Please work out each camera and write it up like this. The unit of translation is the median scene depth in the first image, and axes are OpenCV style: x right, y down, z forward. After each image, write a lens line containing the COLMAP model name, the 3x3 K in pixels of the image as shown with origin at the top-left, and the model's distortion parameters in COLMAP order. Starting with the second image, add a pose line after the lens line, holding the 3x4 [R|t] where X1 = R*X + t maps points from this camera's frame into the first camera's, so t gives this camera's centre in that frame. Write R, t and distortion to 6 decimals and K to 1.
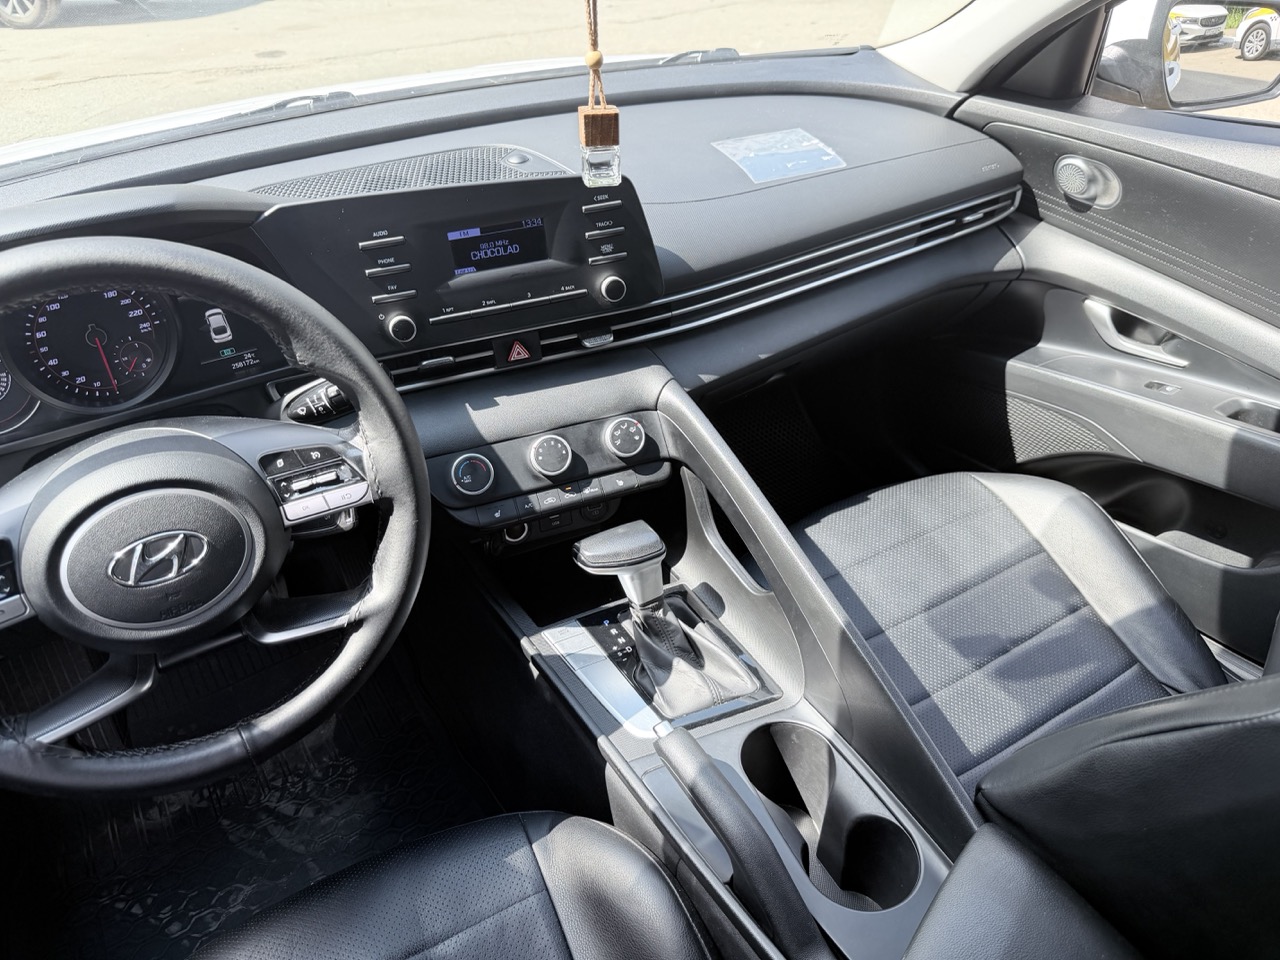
lens RADIAL K [[901.0, 0, 640.0], [0, 901.0, 480.0], [0, 0, 1]] dist [0.116456, -0.188439]
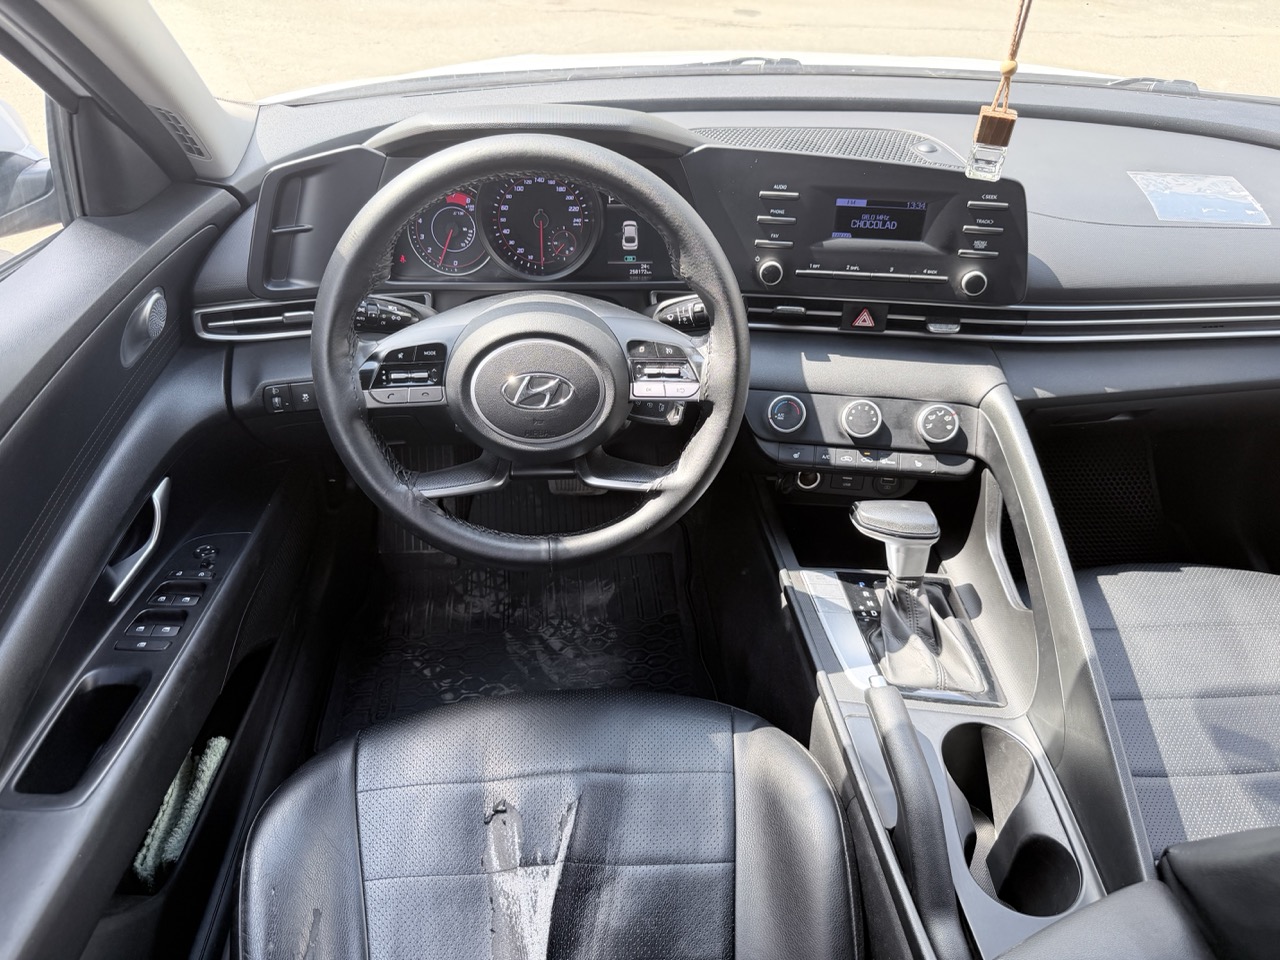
lens RADIAL K [[919.5, 0, 640.0], [0, 919.5, 480.0], [0, 0, 1]] dist [0.071422, -0.123115]
pose [[0.890013, 0.313244, -0.331292, 0.054822], [-0.308178, 0.948808, 0.069202, 0.048997], [0.336010, 0.040506, 0.940987, -0.124814]]
